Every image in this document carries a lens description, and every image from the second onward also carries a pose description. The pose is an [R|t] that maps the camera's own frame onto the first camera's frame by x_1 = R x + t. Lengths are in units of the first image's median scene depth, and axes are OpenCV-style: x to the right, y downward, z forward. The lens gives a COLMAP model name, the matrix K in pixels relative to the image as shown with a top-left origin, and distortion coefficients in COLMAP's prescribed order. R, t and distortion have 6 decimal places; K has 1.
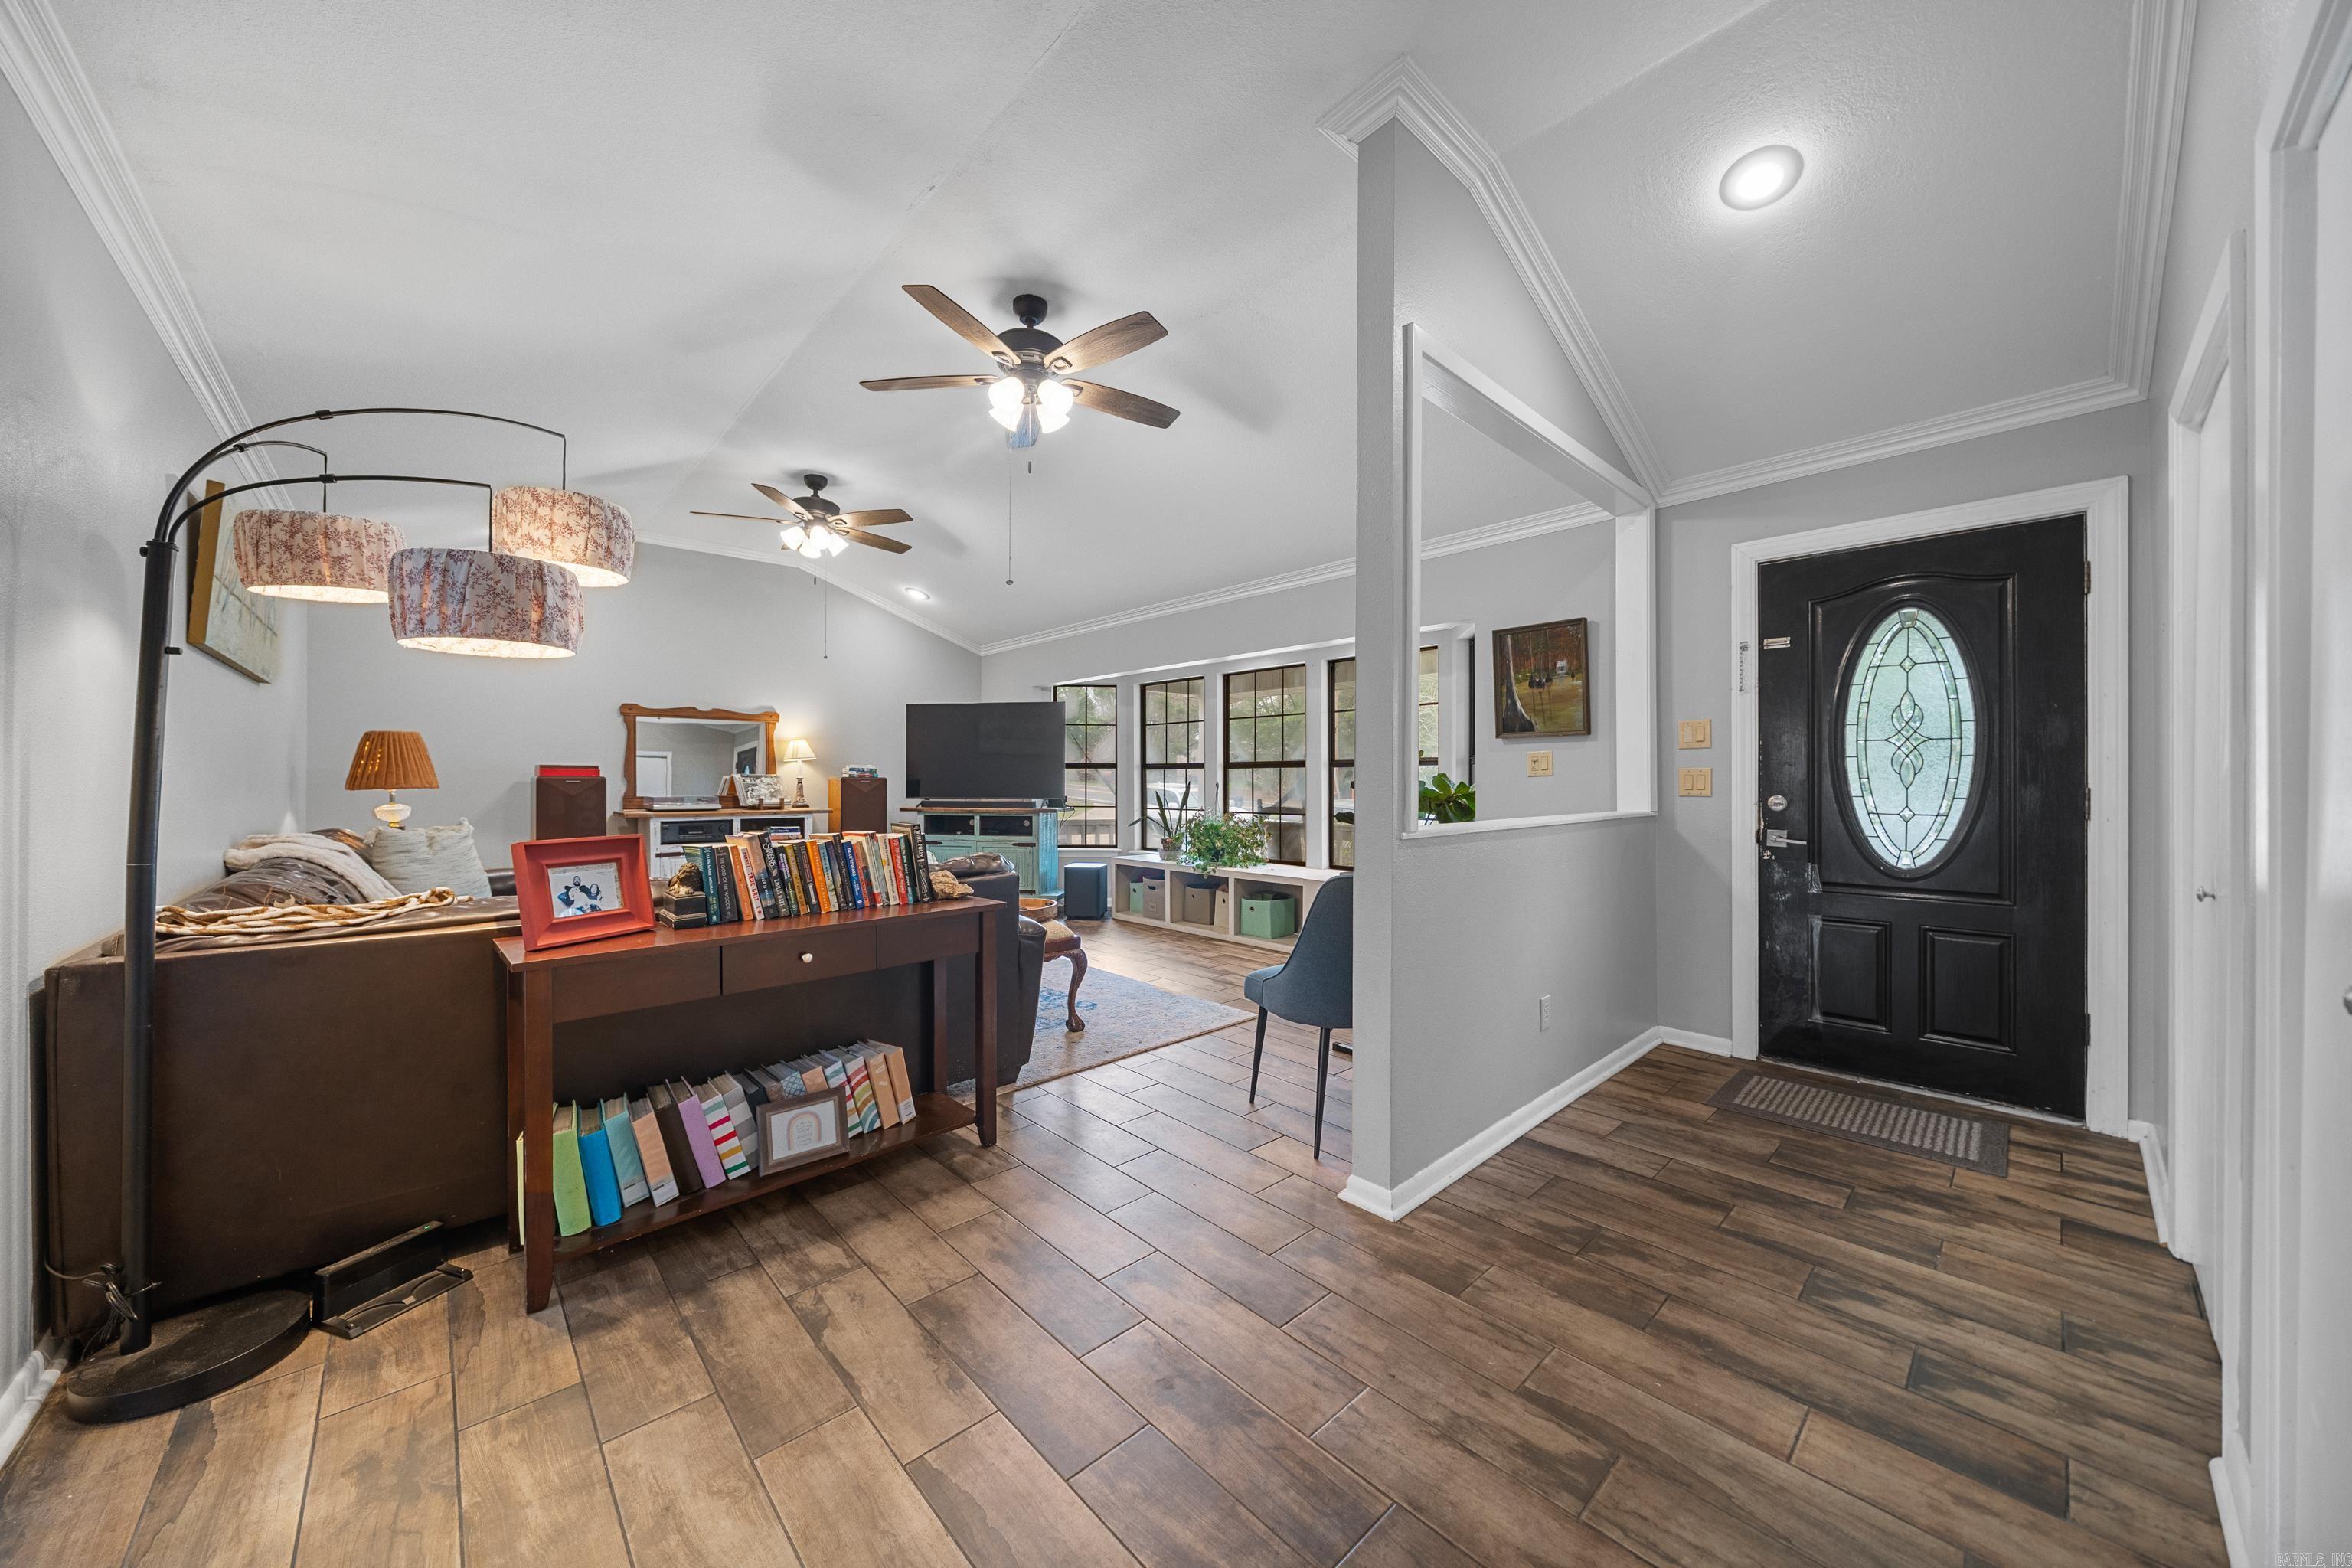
lens RADIAL K [[801.4, 0, 1180.4], [0, 801.4, 789.4], [0, 0, 1]] dist [-0.006415, -0.000139]
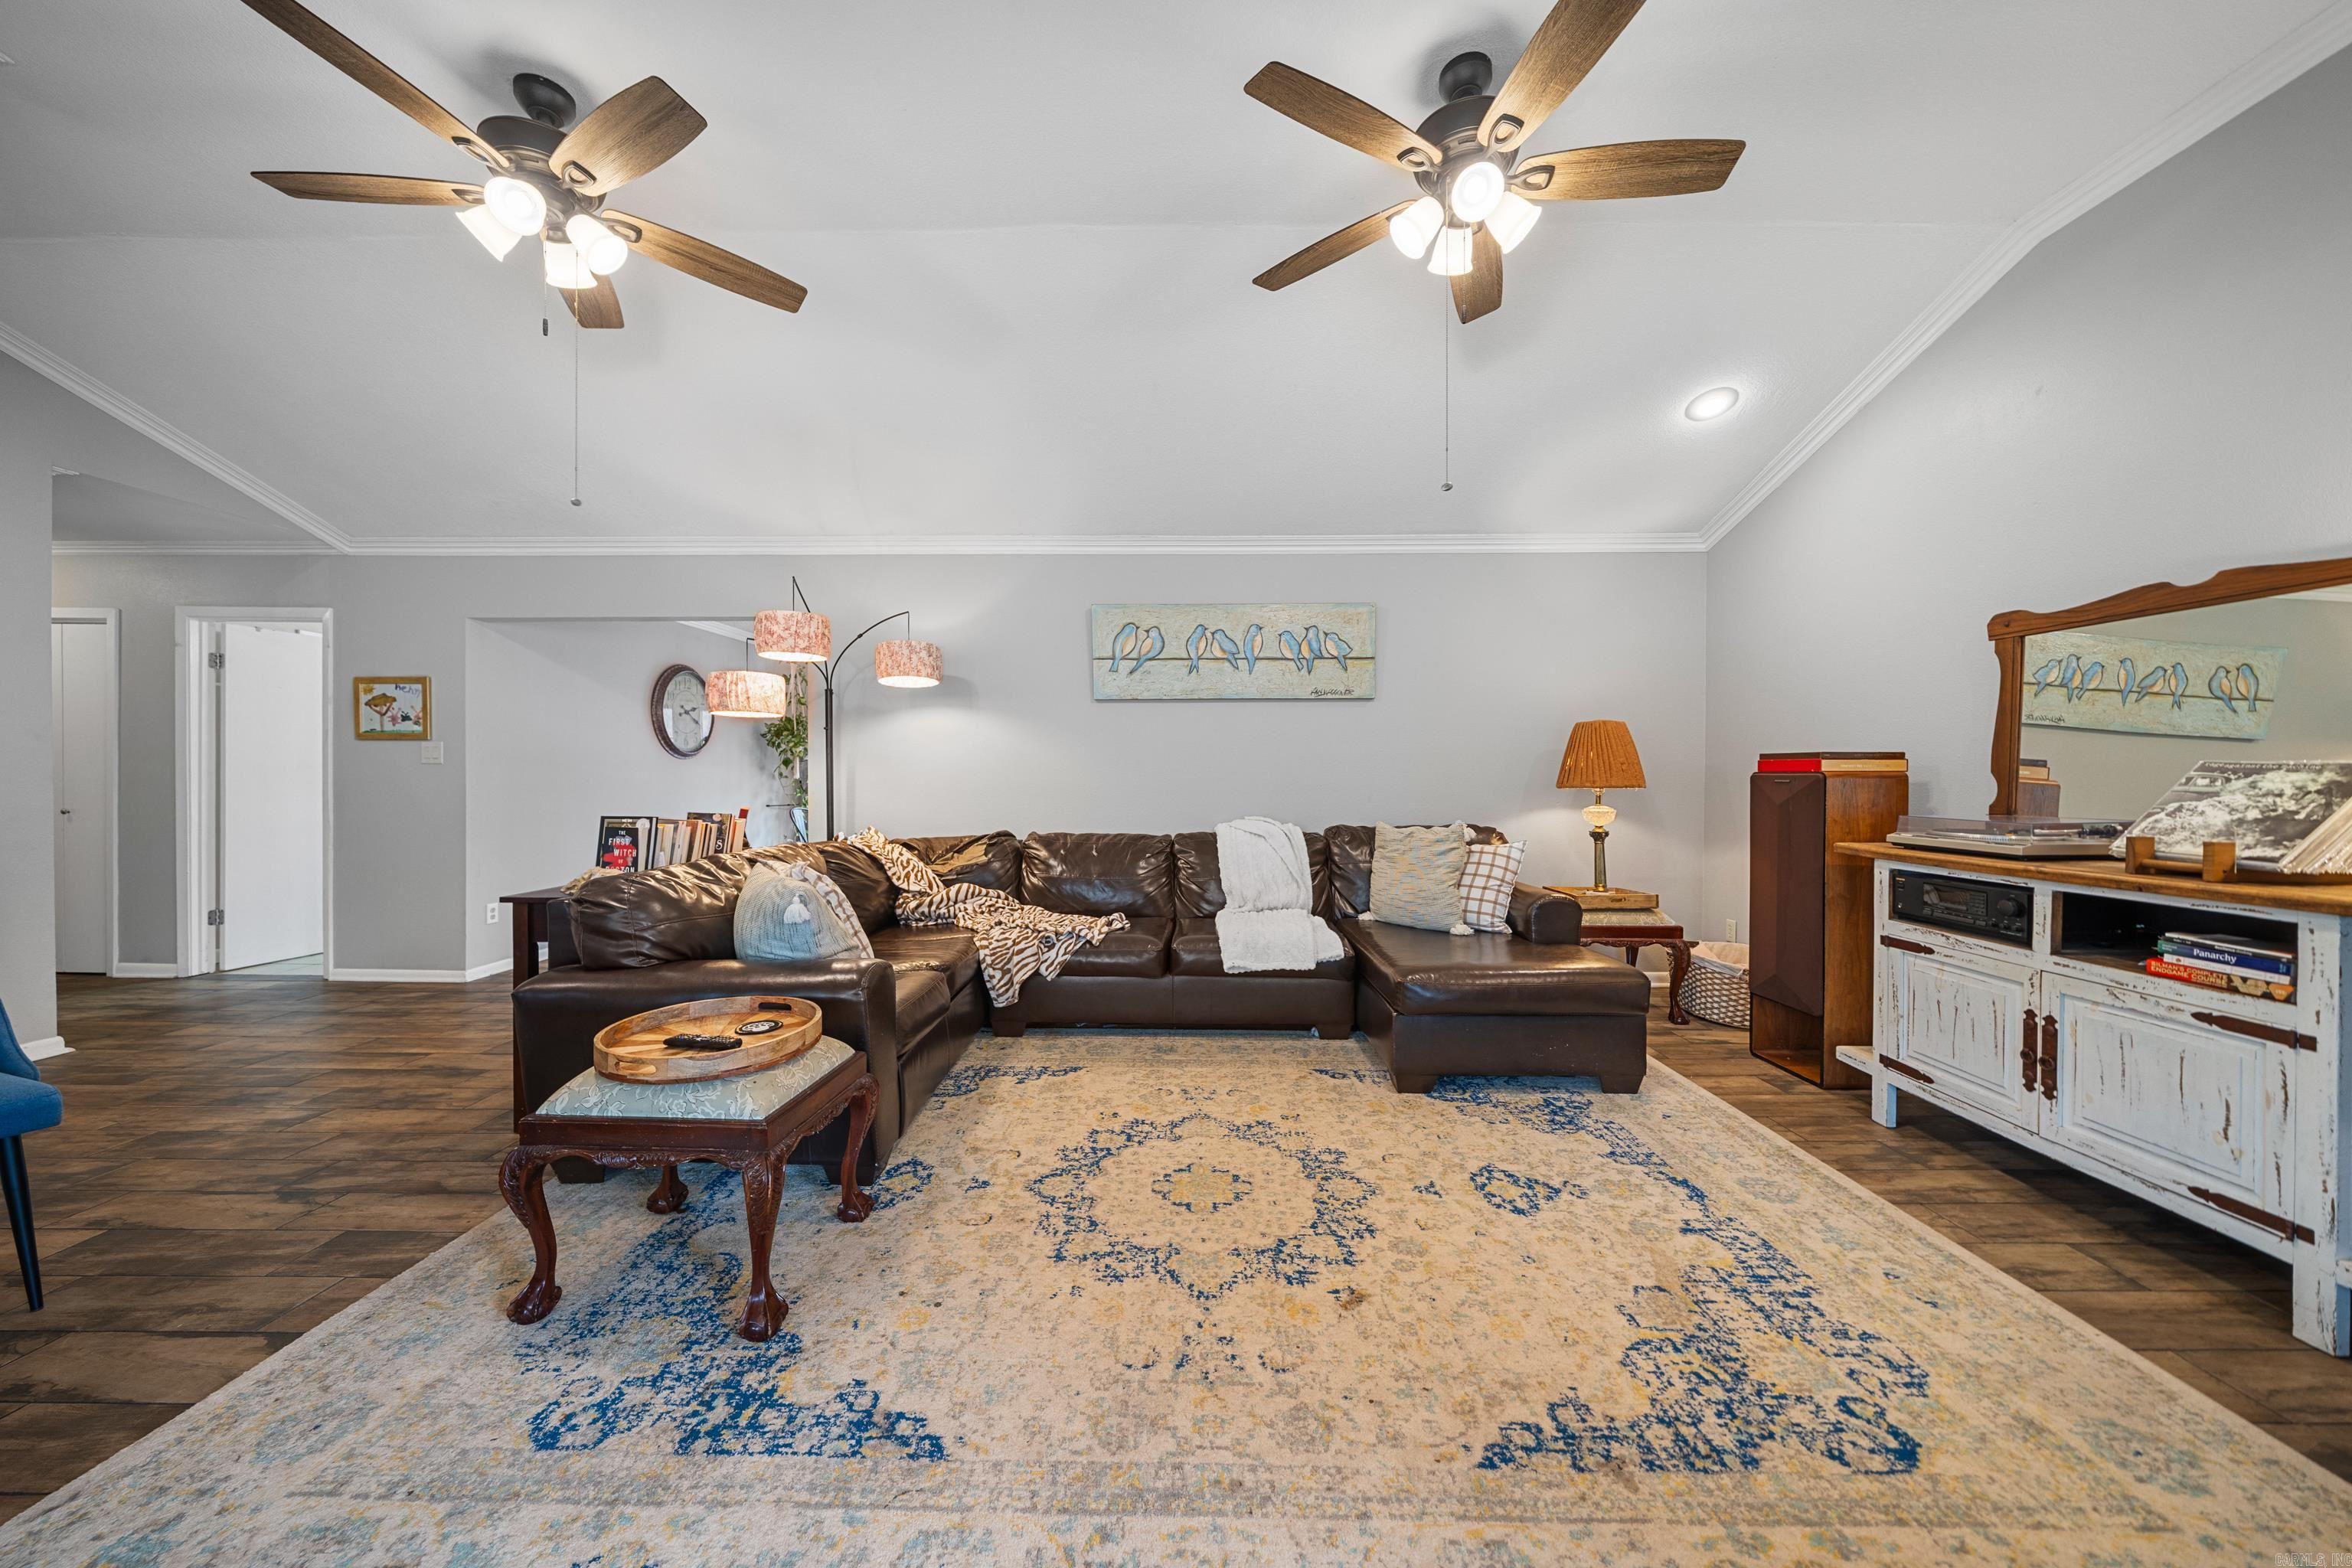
lens RADIAL K [[801.4, 0, 1181.8], [0, 801.4, 779.4], [0, 0, 1]] dist [-0.006415, -0.000139]
pose [[-0.689620, 0.000992, -0.724171, -0.033302], [-0.011009, 0.999869, 0.011854, -0.010998], [0.724088, 0.016147, -0.689519, 0.918769]]
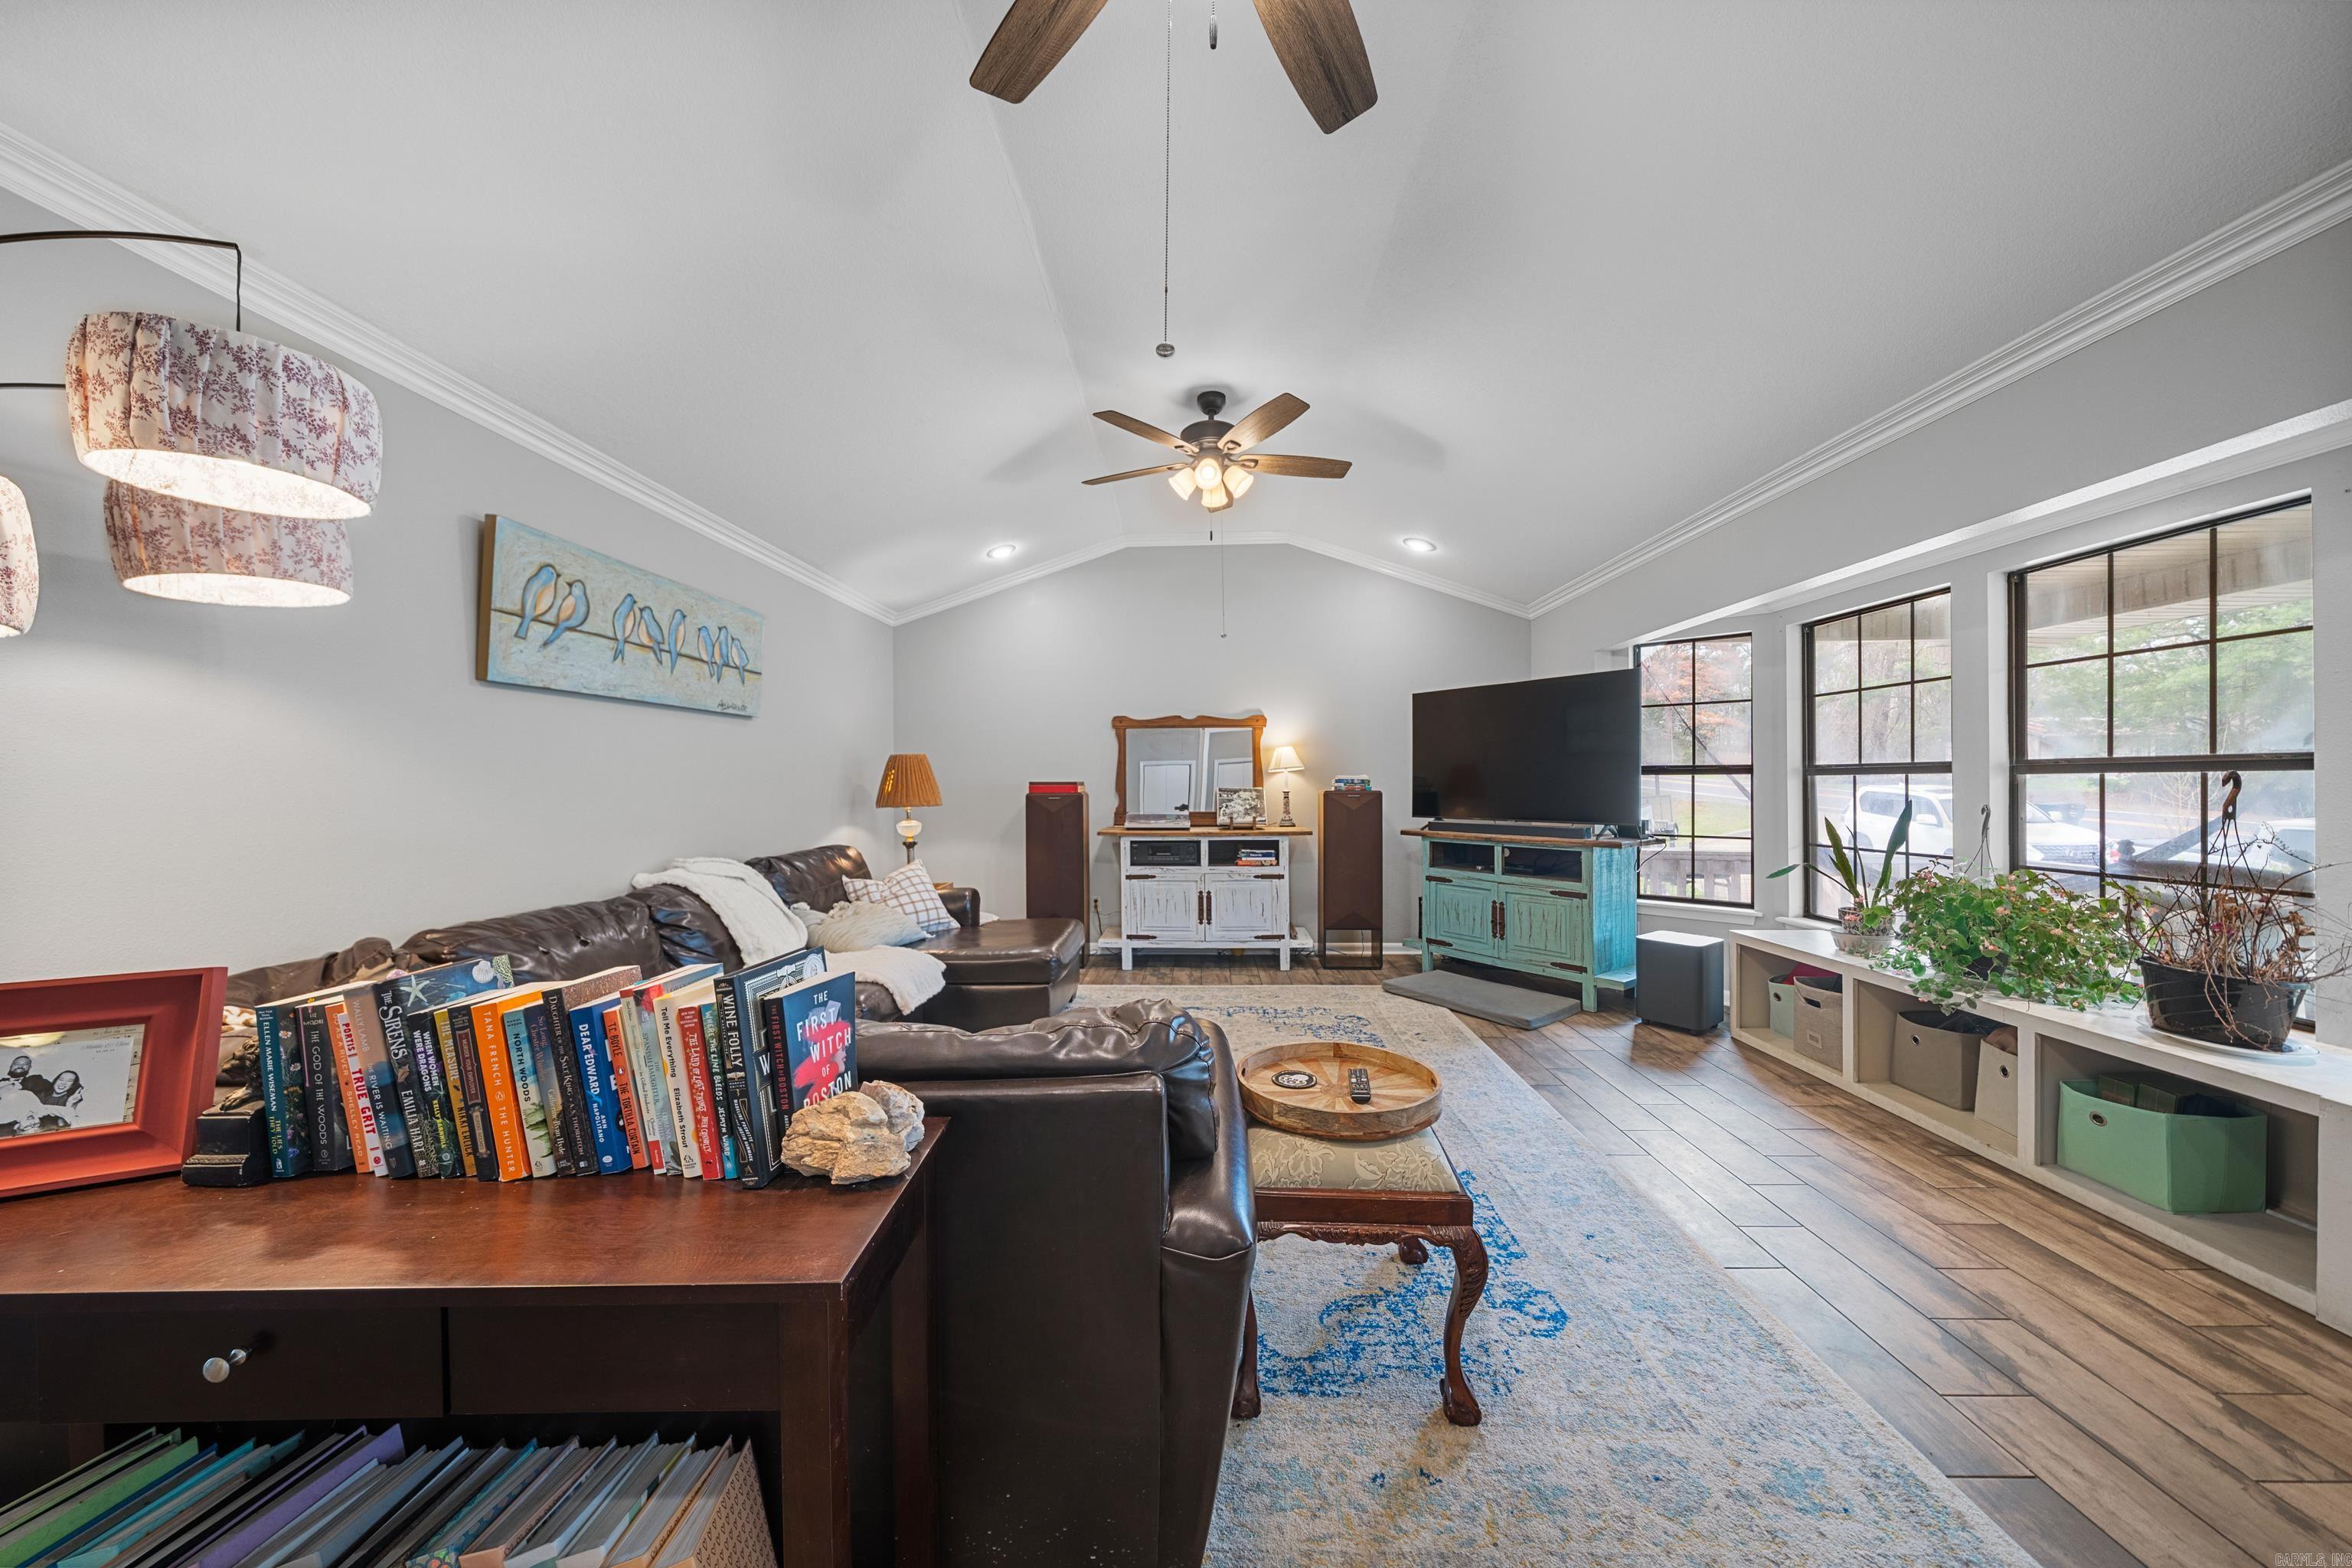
lens RADIAL K [[801.4, 0, 1183.1], [0, 801.4, 784.4], [0, 0, 1]] dist [-0.006415, -0.000139]
pose [[0.716846, -0.004824, -0.697215, 0.034033], [0.000680, 0.999980, -0.006219, -0.017393], [0.697231, 0.003984, 0.716835, 0.342541]]
